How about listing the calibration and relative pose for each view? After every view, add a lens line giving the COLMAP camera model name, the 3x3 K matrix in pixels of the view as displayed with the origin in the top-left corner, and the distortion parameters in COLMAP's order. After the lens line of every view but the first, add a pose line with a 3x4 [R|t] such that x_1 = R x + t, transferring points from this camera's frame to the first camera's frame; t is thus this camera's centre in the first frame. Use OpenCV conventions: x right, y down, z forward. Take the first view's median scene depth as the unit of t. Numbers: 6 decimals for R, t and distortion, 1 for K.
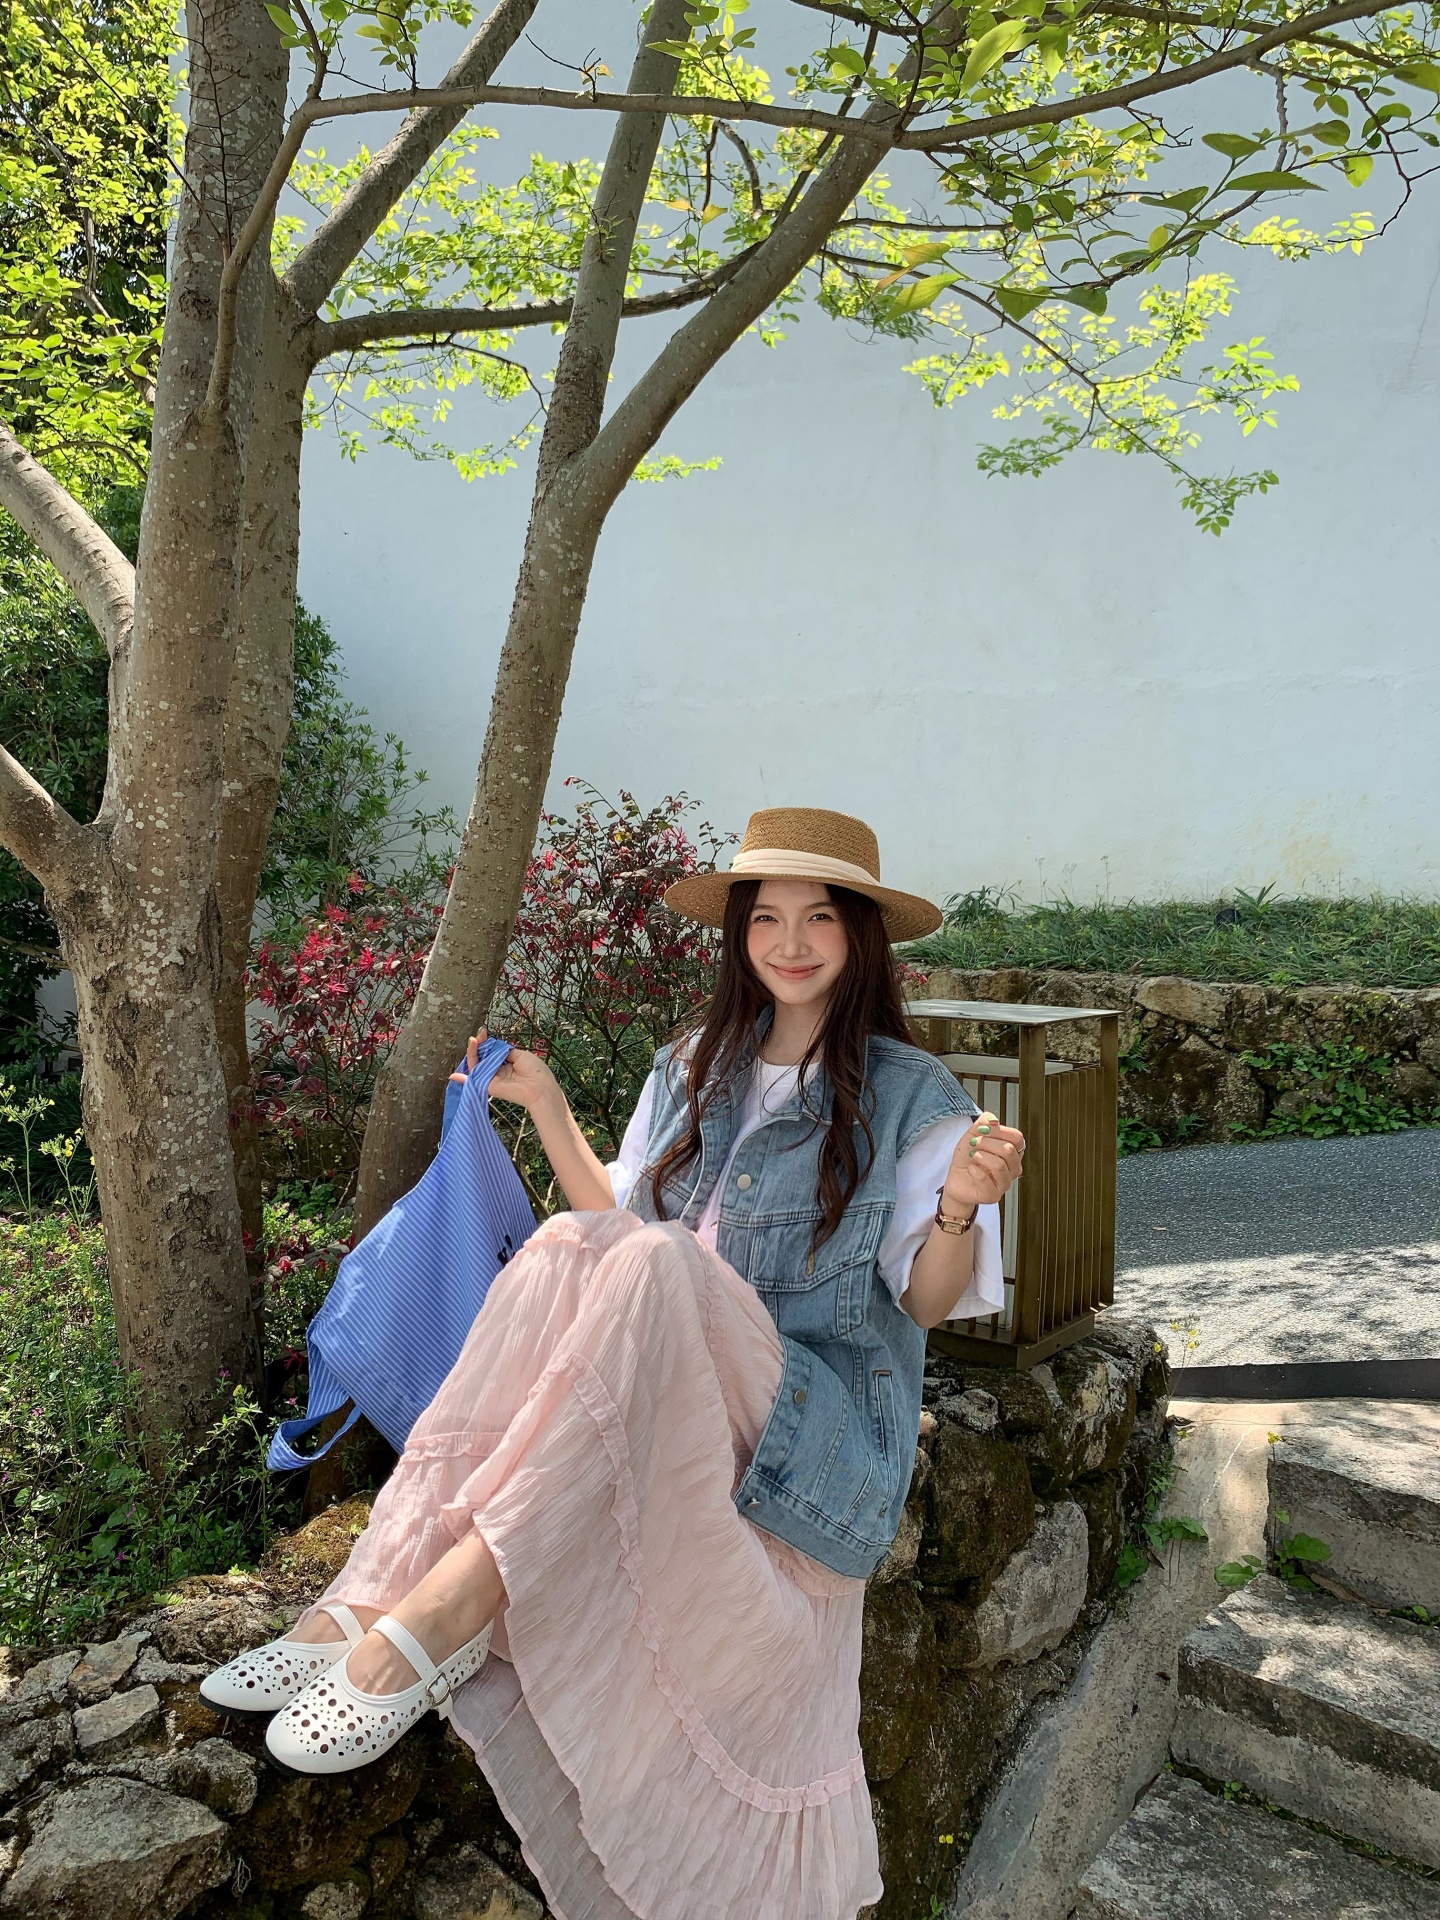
lens RADIAL K [[1498.6, 0, 720.0], [0, 1498.6, 960.0], [0, 0, 1]] dist [0.023058, -0.020623]
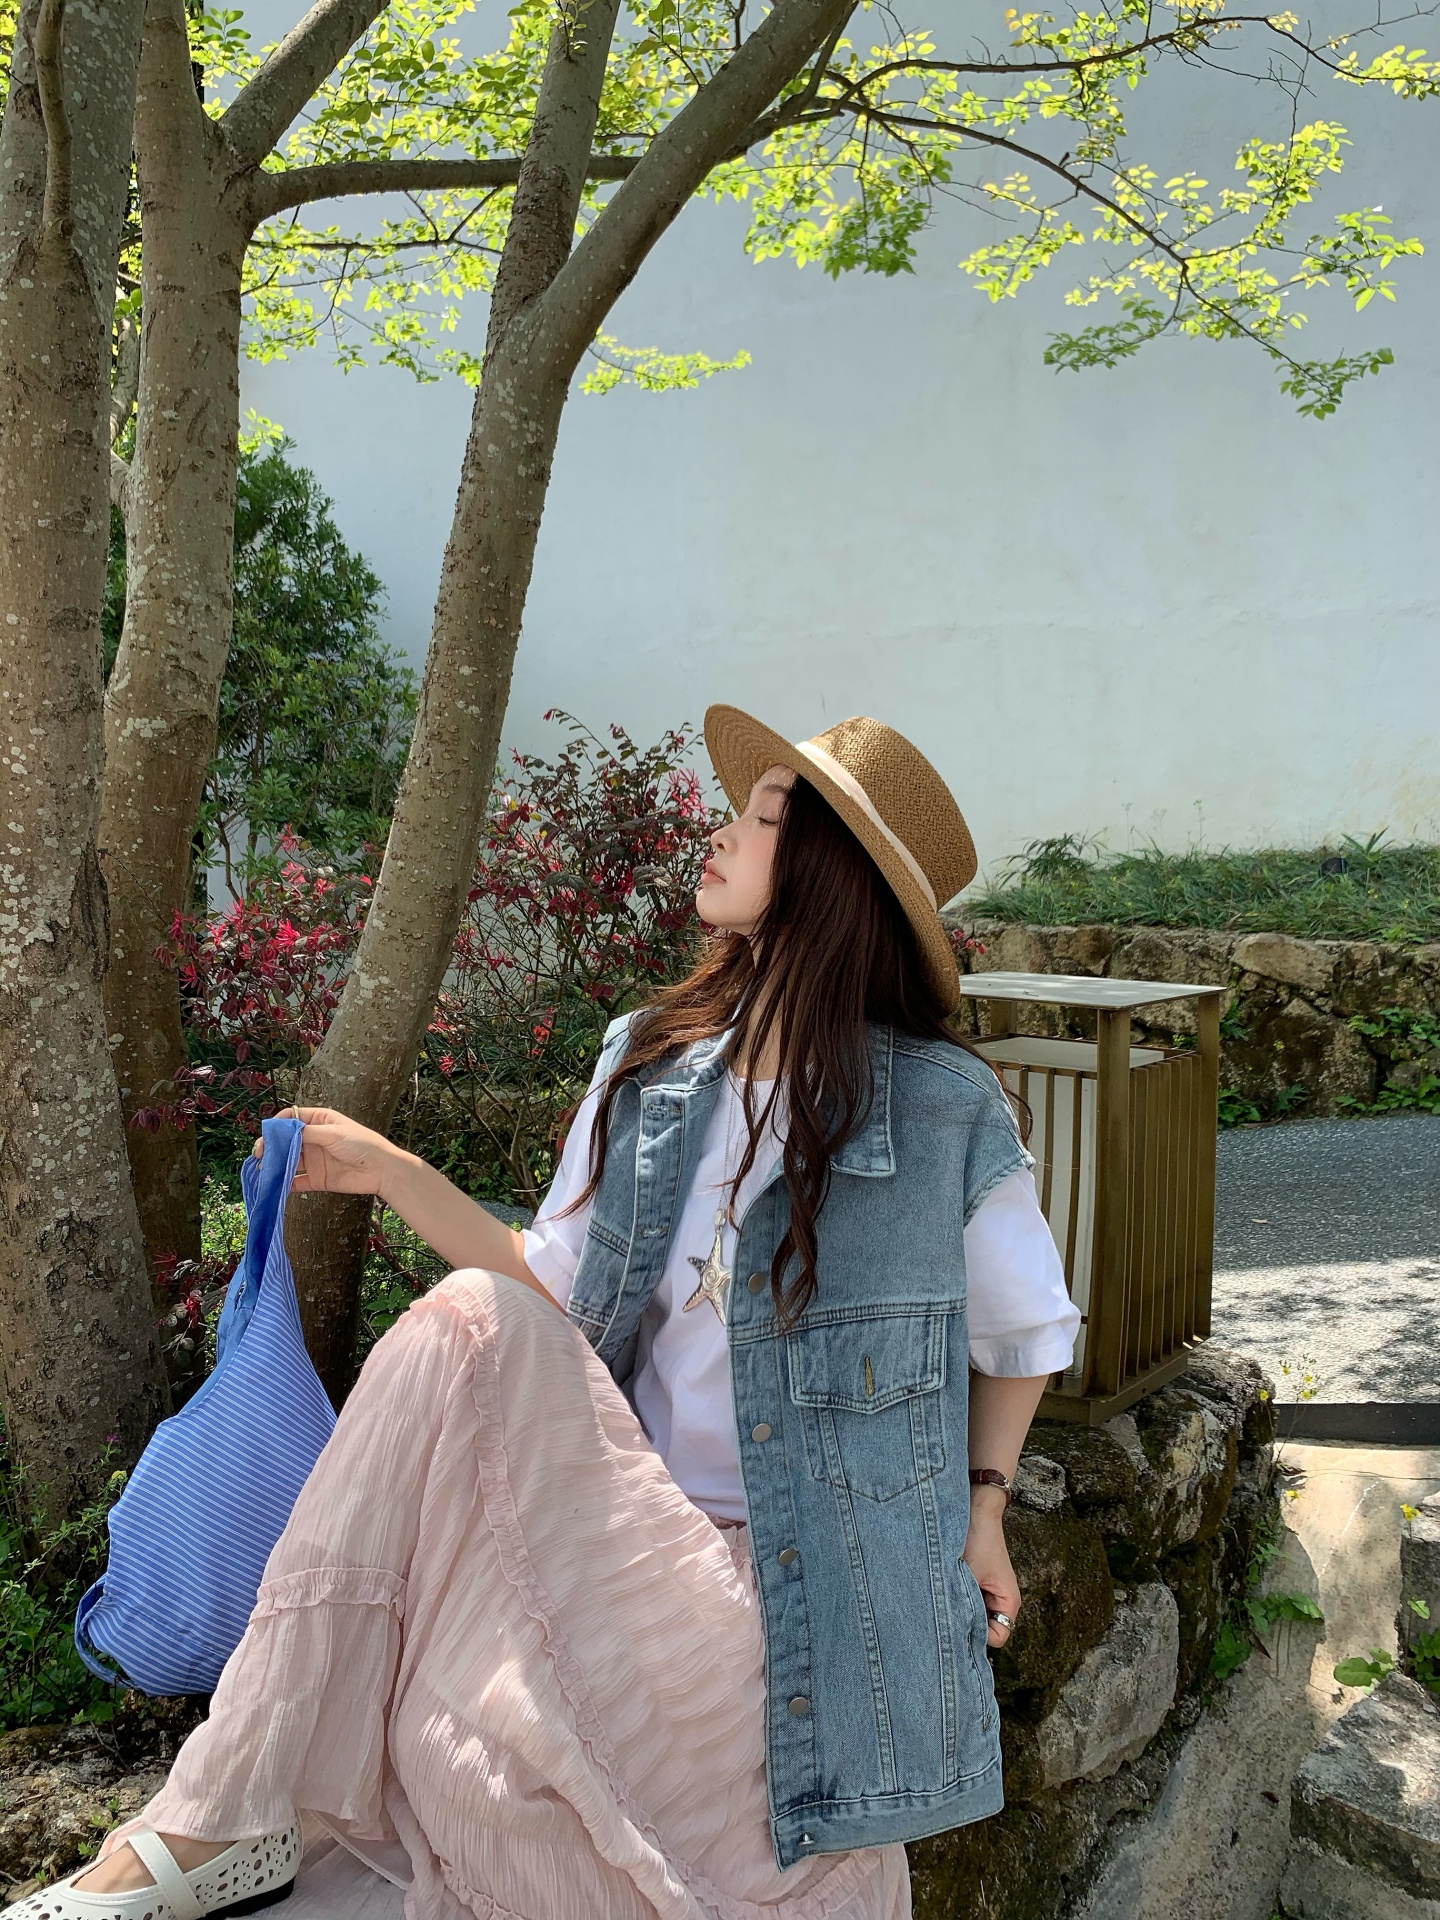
lens RADIAL K [[1502.8, 0, 721.3], [0, 1502.8, 957.5], [0, 0, 1]] dist [0.000431, 0.004837]
pose [[0.998565, -0.002480, -0.053498, 0.041089], [0.004197, 0.999479, 0.032002, -0.011302], [0.053391, -0.032180, 0.998055, 0.182523]]
